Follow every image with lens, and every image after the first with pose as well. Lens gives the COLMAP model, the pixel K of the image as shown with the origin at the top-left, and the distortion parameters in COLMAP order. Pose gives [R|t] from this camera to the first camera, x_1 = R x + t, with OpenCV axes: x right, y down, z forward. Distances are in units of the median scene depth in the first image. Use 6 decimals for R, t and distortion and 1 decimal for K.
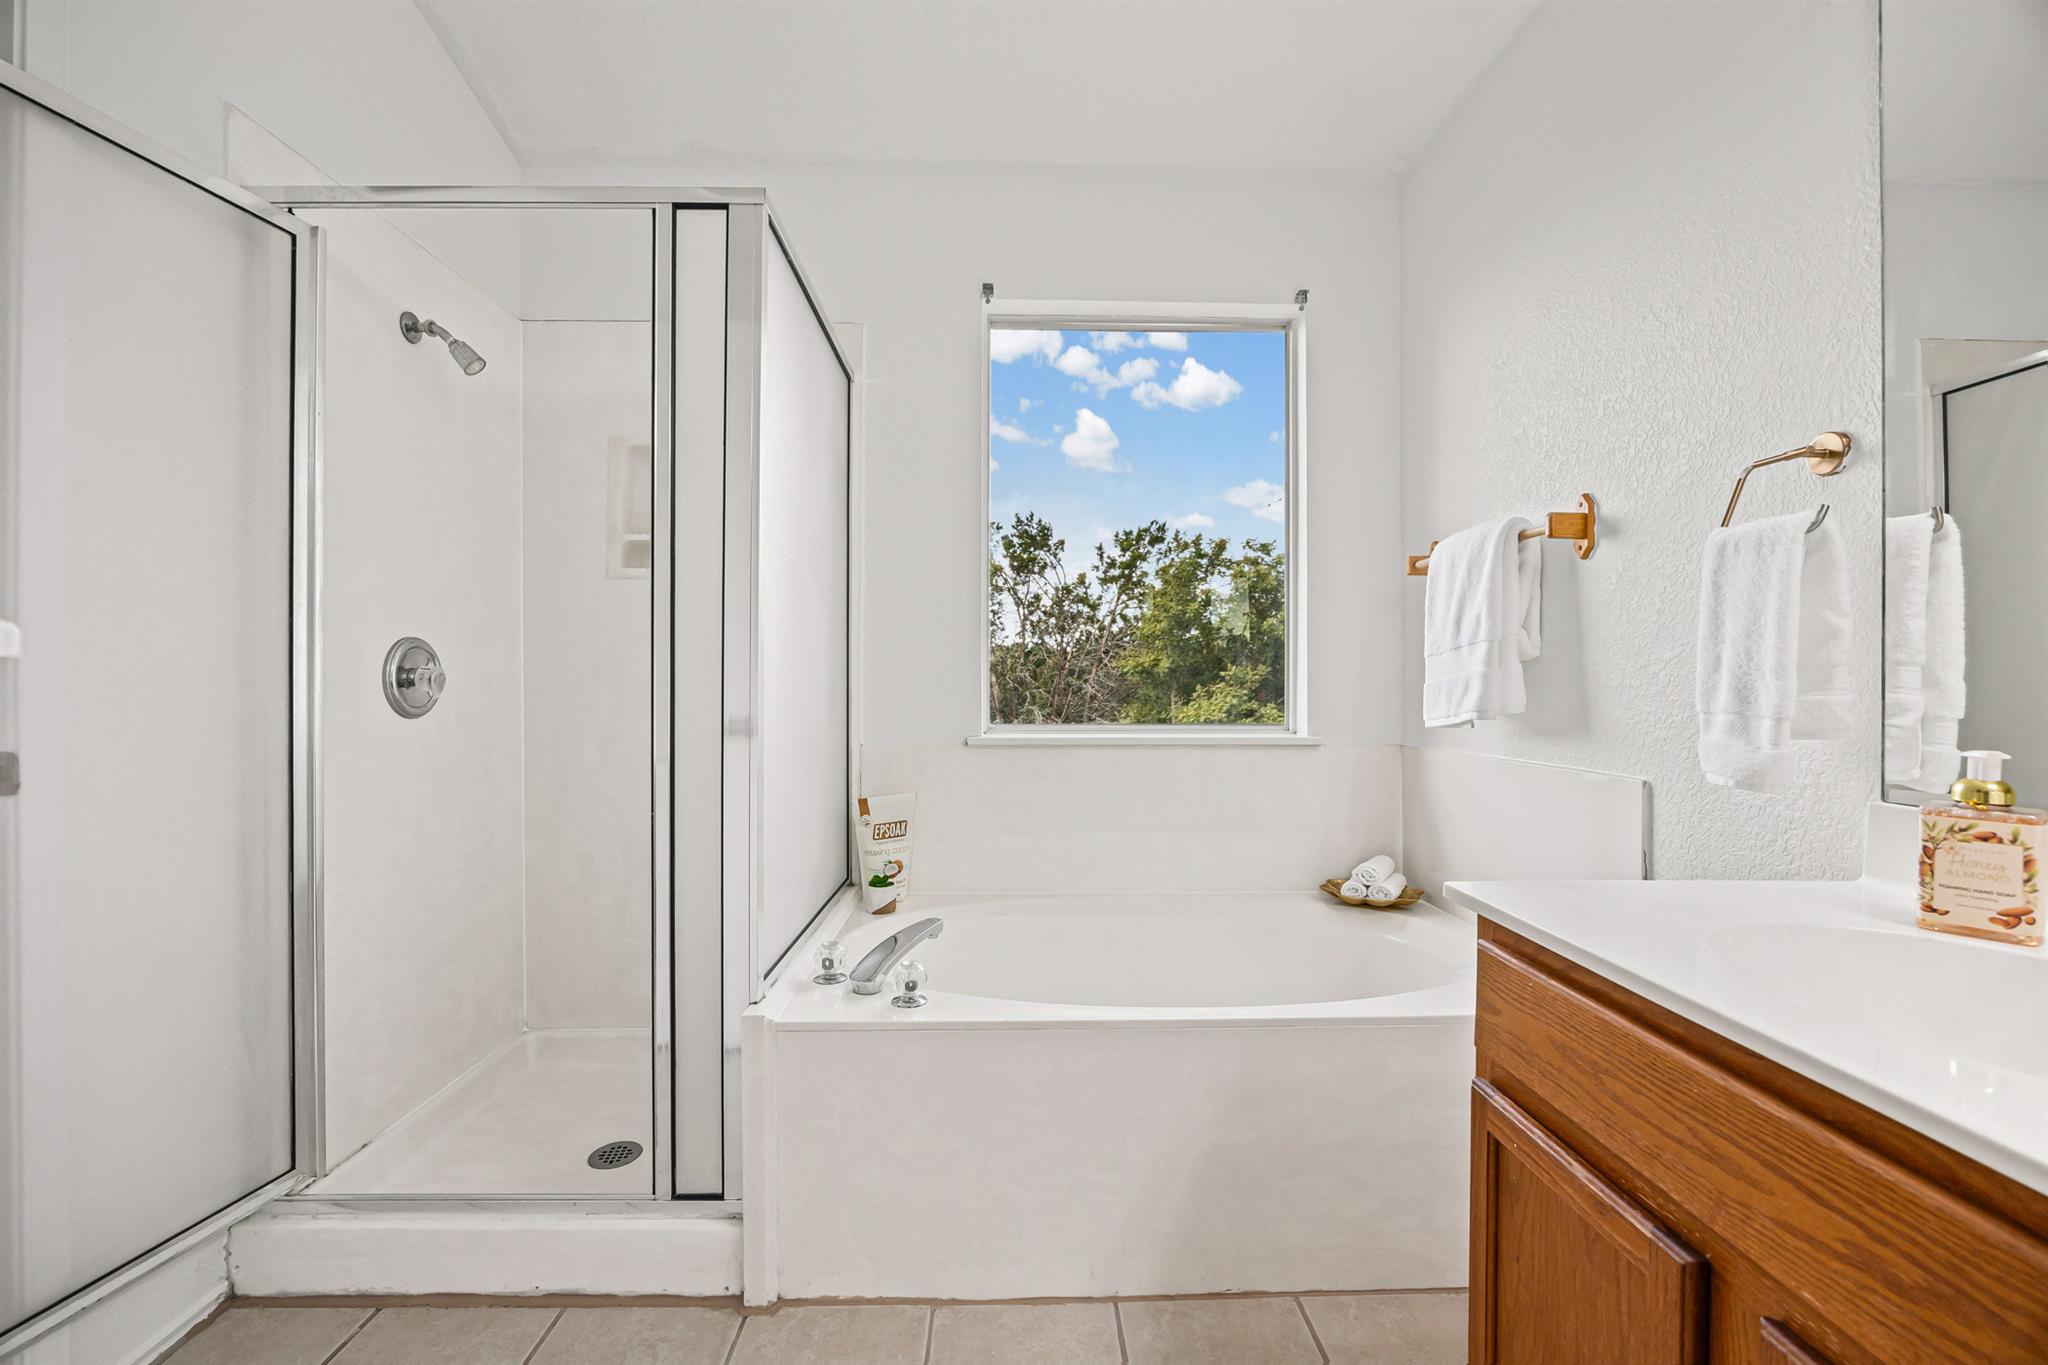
lens RADIAL K [[910.3, 0, 1026.7], [0, 910.3, 675.0], [0, 0, 1]] dist [-0.011578, 0.000006]
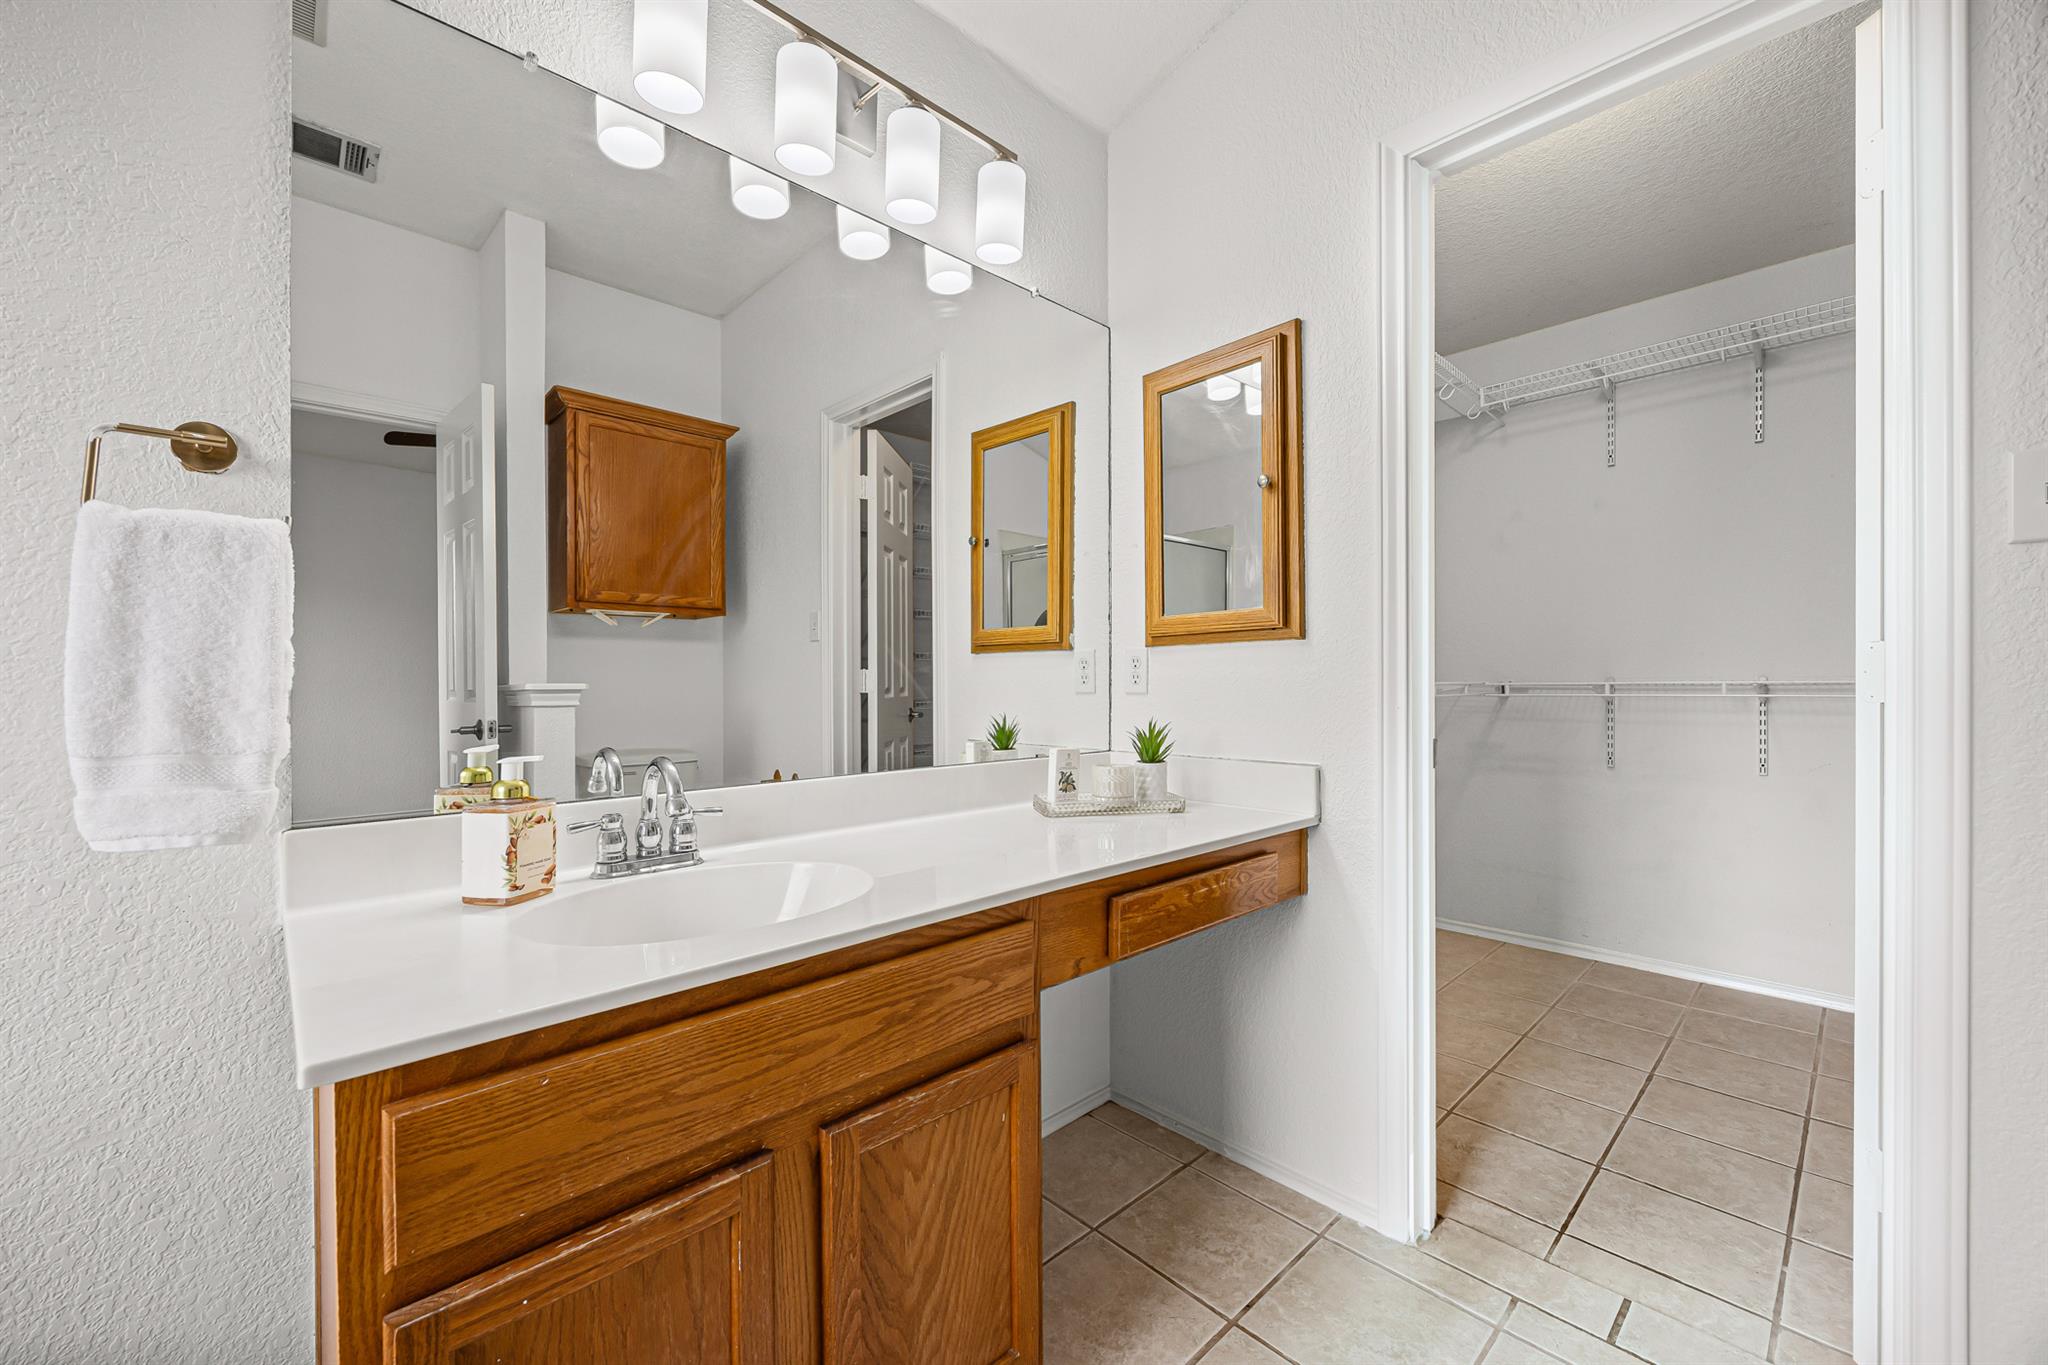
lens RADIAL K [[825.4, 0, 1026.5], [0, 825.4, 683.6], [0, 0, 1]] dist [0.000422, -0.000019]
pose [[-0.683635, -0.002856, 0.729819, -0.327138], [0.002580, 0.999977, 0.006330, -0.028621], [-0.729820, 0.006210, -0.683612, 1.337001]]
